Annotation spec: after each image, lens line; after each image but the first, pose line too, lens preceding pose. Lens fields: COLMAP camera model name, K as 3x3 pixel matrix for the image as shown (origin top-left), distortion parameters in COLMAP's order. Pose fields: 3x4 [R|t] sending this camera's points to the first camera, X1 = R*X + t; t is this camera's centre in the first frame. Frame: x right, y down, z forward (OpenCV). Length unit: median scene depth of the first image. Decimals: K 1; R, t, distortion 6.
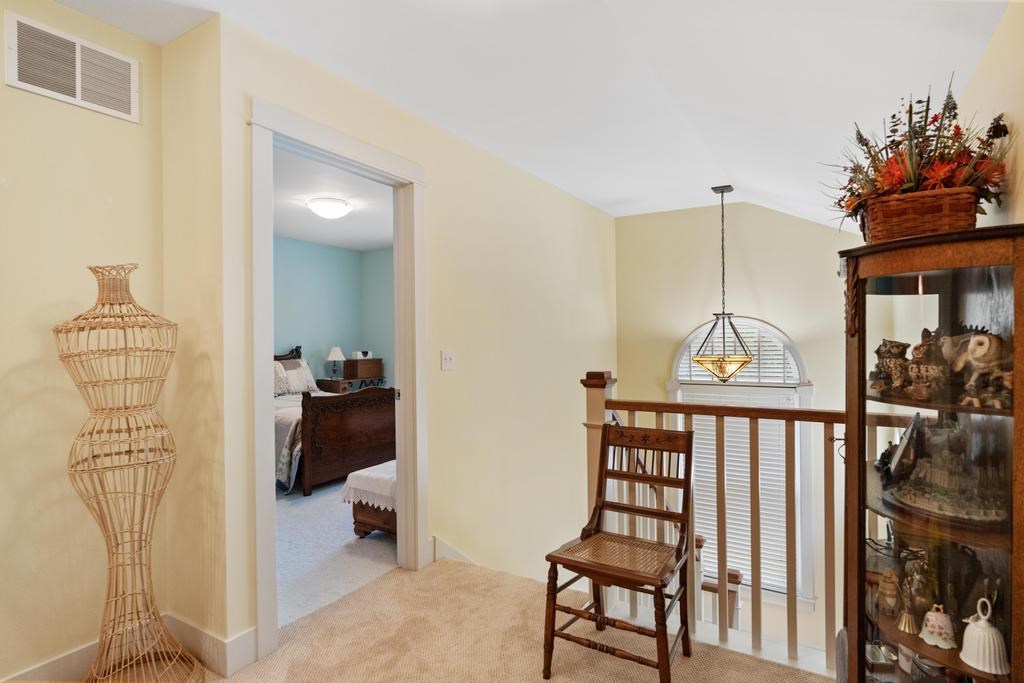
lens RADIAL K [[553.5, 0, 509.8], [0, 553.5, 342.6], [0, 0, 1]] dist [-0.003119, -0.000216]
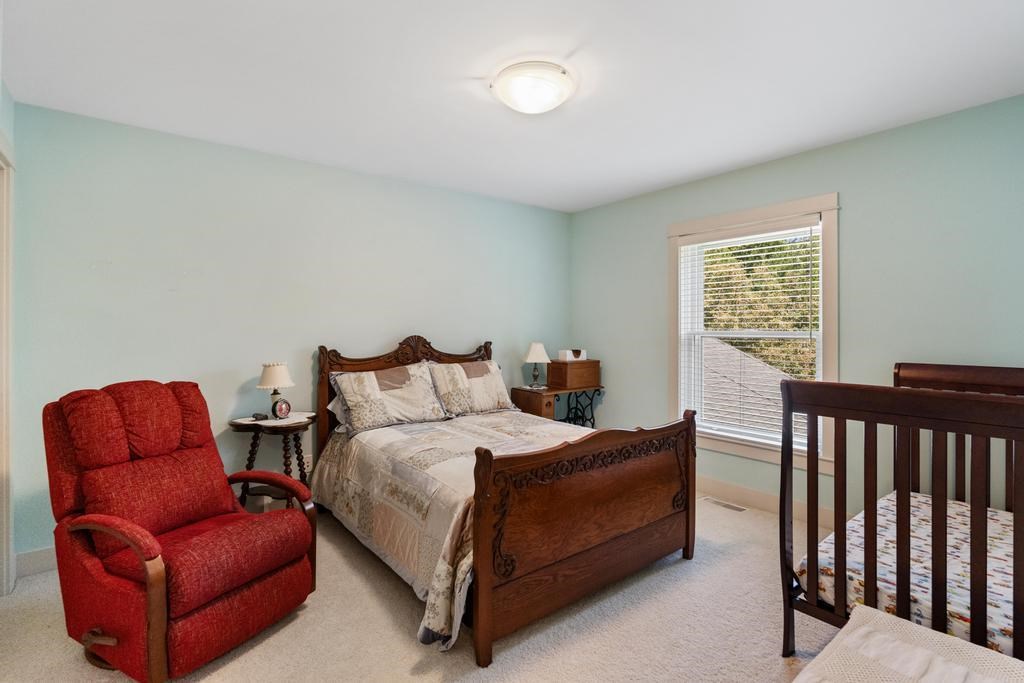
lens RADIAL K [[485.8, 0, 512.0], [0, 485.8, 341.5], [0, 0, 1]] dist [-0.000752, -0.000084]
pose [[0.940344, 0.015196, -0.339886, -0.143233], [-0.008657, 0.999747, 0.020747, -0.008061], [0.340116, -0.016567, 0.940238, 0.432849]]
